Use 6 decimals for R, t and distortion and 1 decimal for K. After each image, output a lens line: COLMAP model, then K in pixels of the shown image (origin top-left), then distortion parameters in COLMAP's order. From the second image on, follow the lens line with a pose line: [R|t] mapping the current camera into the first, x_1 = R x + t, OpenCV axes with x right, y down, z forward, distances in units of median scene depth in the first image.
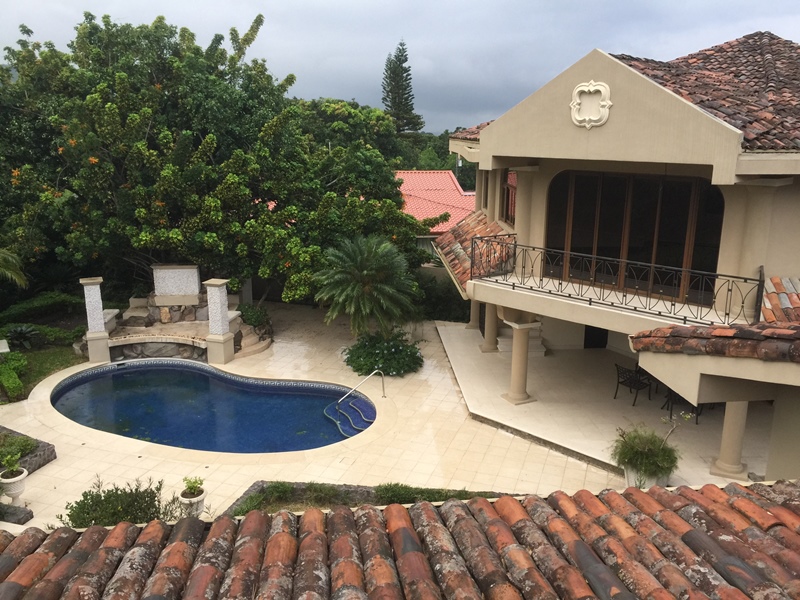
lens RADIAL K [[693.7, 0, 398.5], [0, 693.7, 304.0], [0, 0, 1]] dist [0.074907, -0.120855]
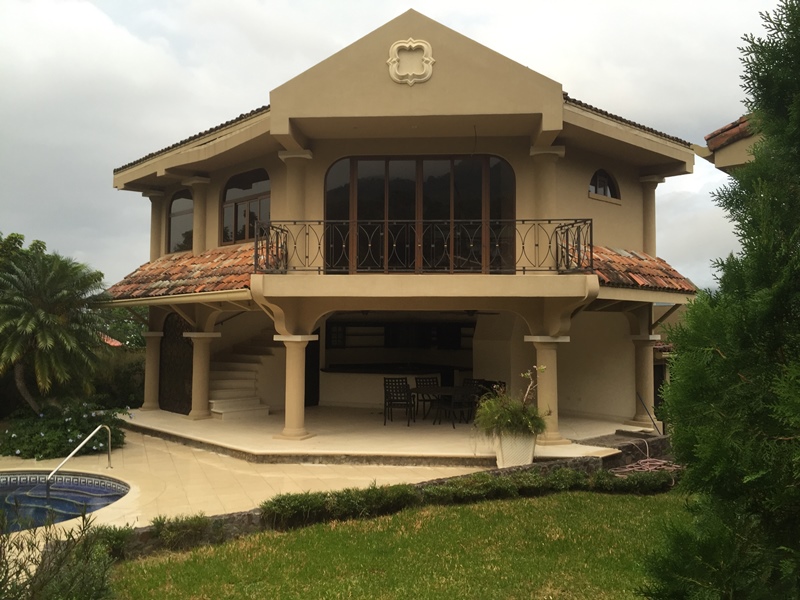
lens RADIAL K [[693.7, 0, 398.5], [0, 693.7, 304.0], [0, 0, 1]] dist [0.074907, -0.120855]
pose [[0.739645, 0.025430, 0.672517, -0.386673], [0.172234, 0.958855, -0.225683, 0.257852], [-0.650585, 0.282756, 0.704832, 0.413750]]
